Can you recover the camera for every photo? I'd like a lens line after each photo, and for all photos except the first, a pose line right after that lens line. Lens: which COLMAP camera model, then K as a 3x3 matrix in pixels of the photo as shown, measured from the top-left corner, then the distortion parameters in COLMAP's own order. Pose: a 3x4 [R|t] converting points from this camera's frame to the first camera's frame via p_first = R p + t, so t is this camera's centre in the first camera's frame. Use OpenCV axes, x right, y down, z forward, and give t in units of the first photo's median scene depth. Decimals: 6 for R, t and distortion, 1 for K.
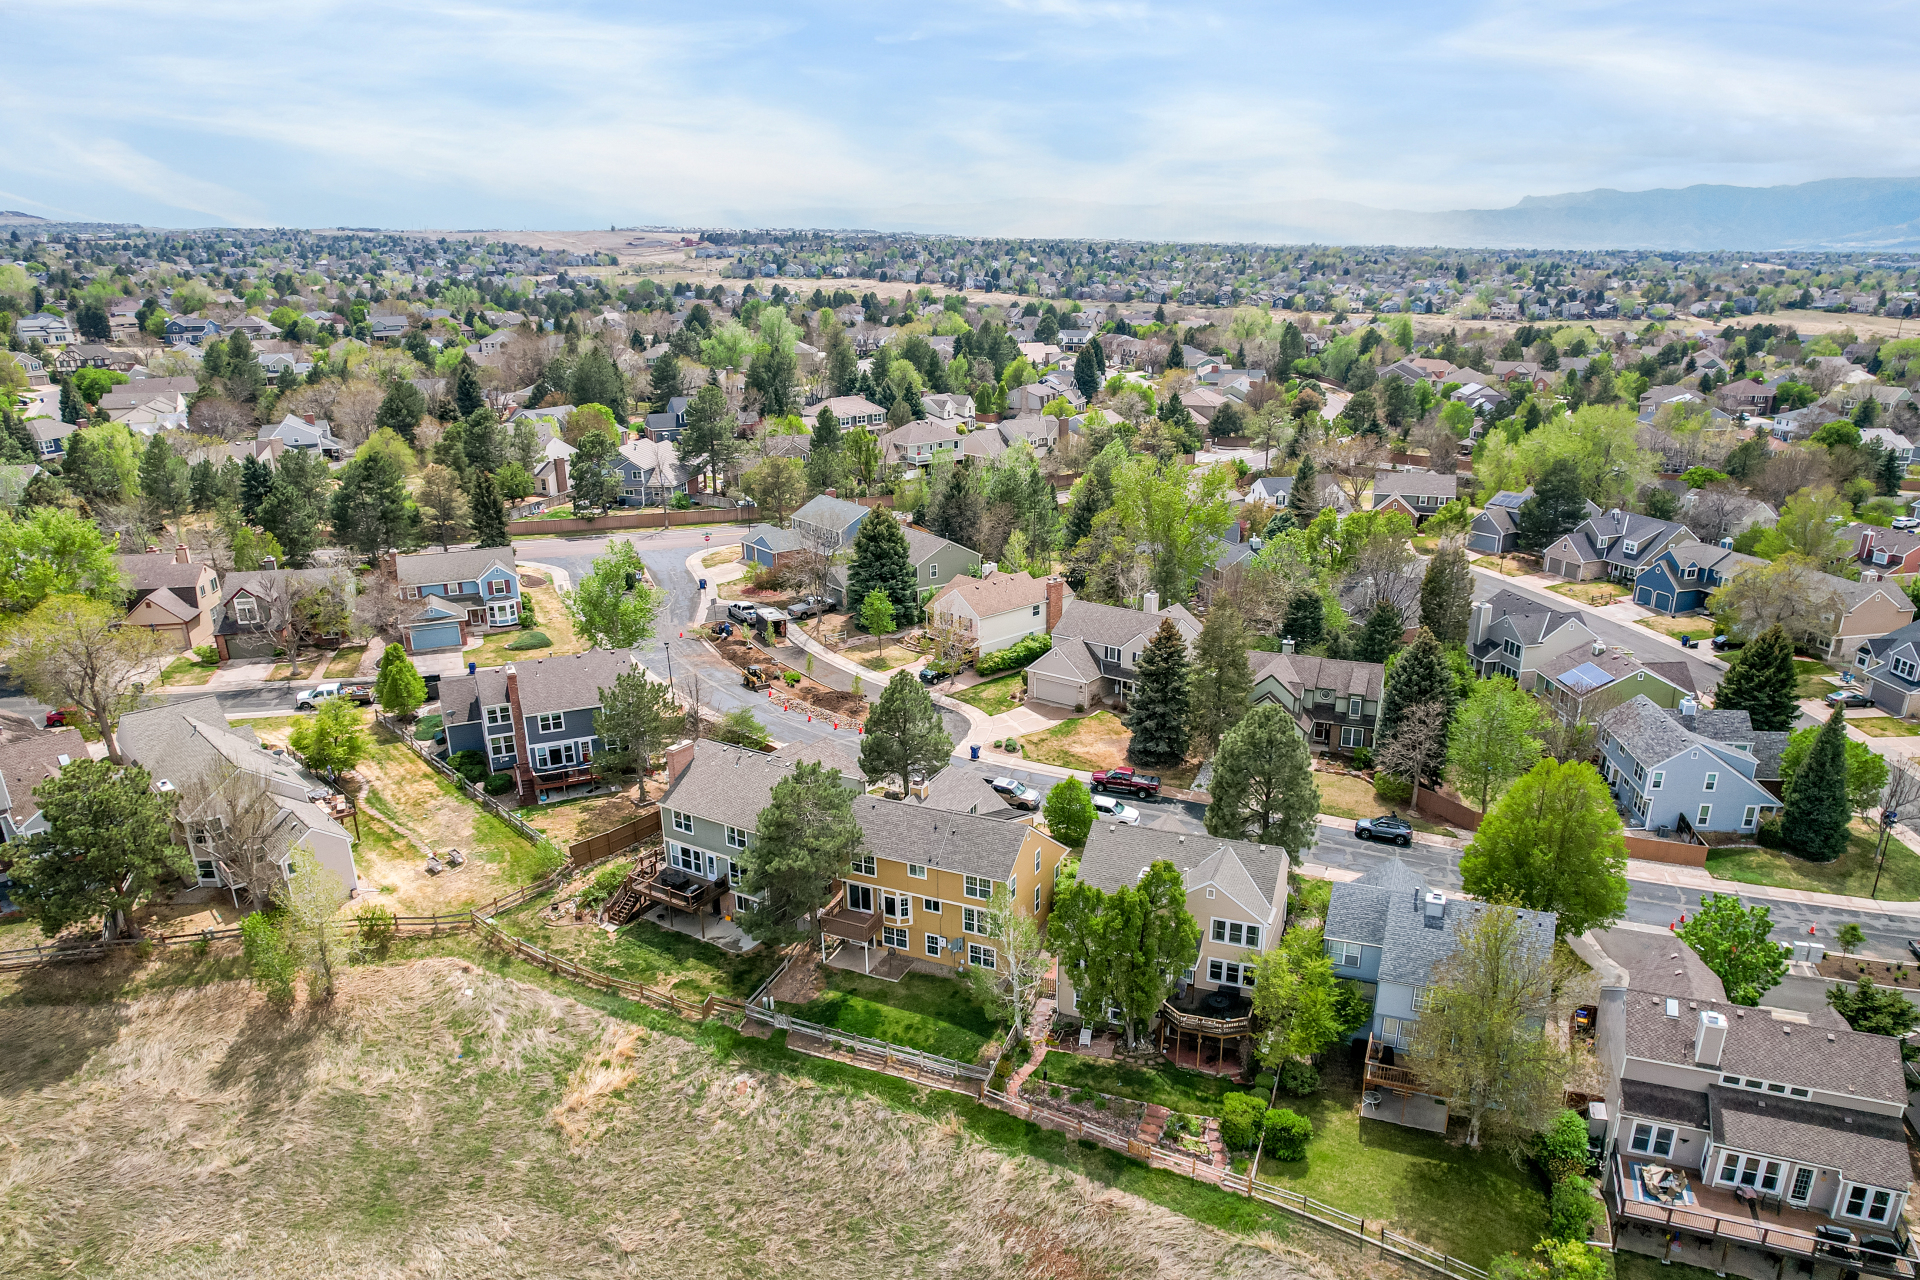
lens RADIAL K [[1250.6, 0, 964.9], [0, 1250.6, 706.2], [0, 0, 1]] dist [-0.072154, 0.073184]
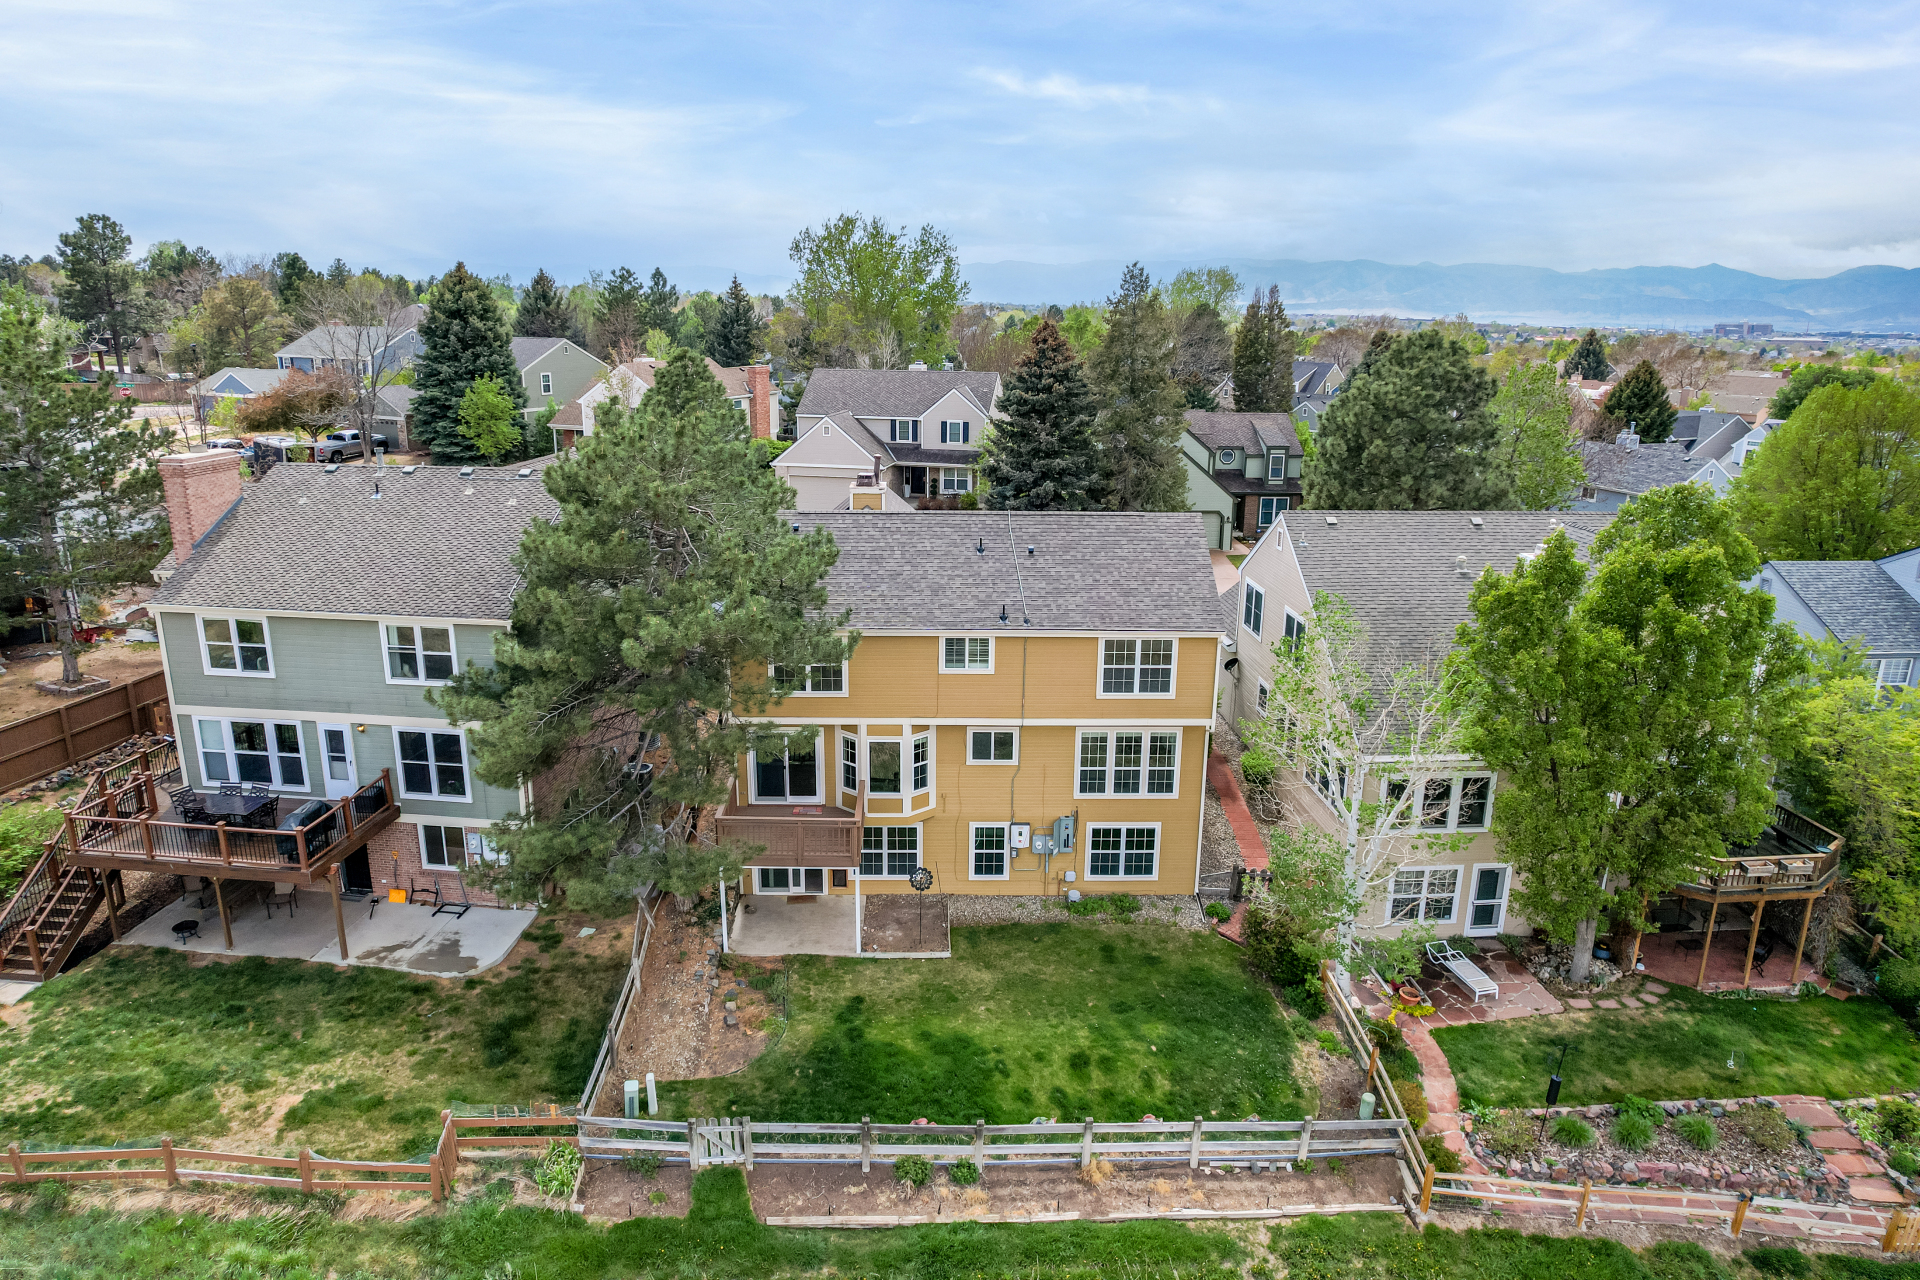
lens RADIAL K [[1241.0, 0, 966.8], [0, 1241.0, 611.4], [0, 0, 1]] dist [-0.075179, 0.064571]
pose [[0.907106, -0.094184, 0.410228, -0.196556], [0.127242, 0.990402, -0.053974, 0.141203], [-0.401208, 0.101158, 0.910384, 0.659009]]
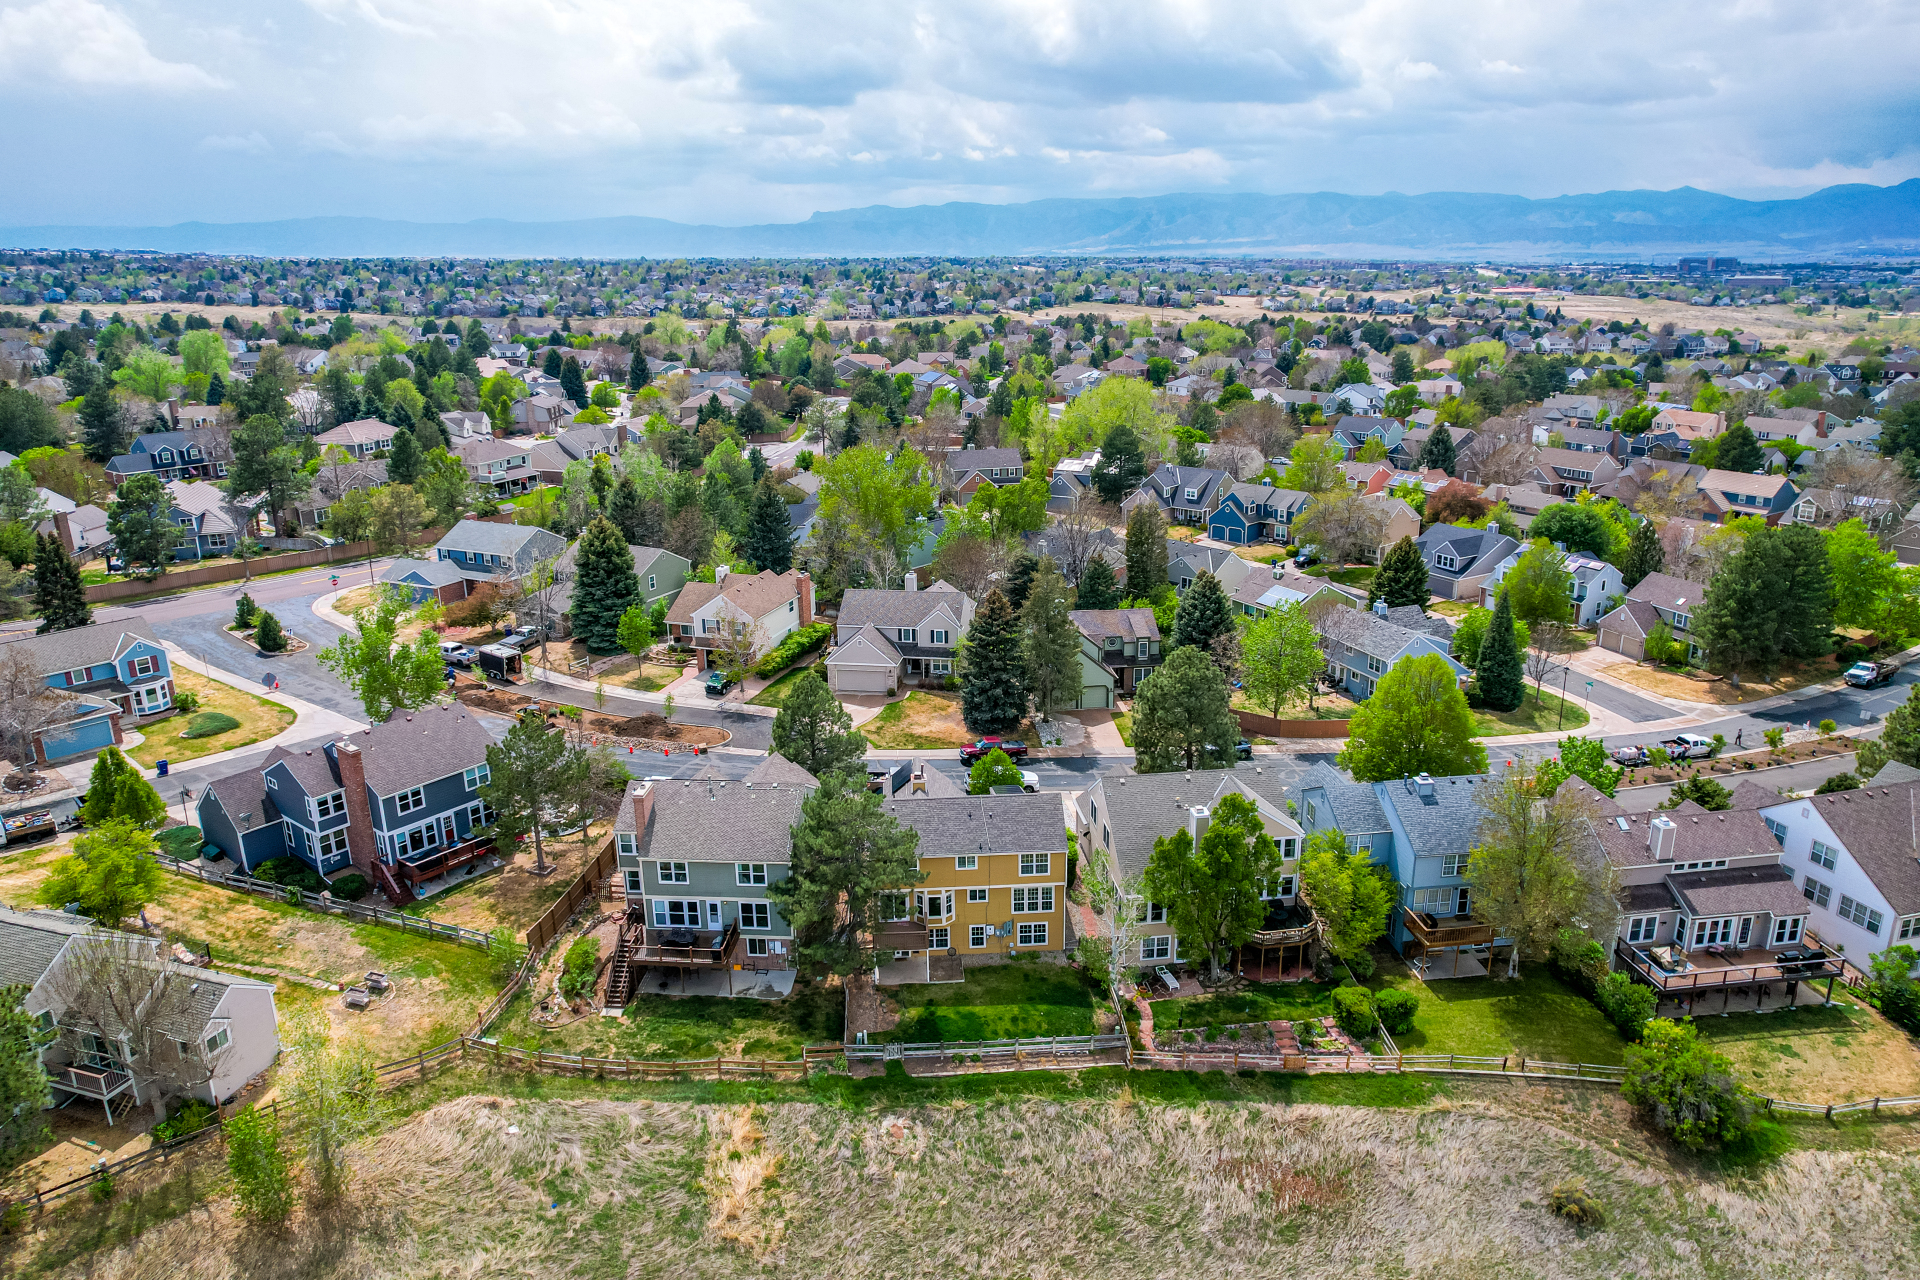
lens RADIAL K [[1226.2, 0, 962.4], [0, 1226.2, 638.0], [0, 0, 1]] dist [-0.067219, 0.060364]
pose [[0.891113, -0.141513, 0.431152, -0.431793], [0.164459, 0.986251, -0.016199, -0.025585], [-0.422931, 0.085342, 0.902134, 0.130943]]
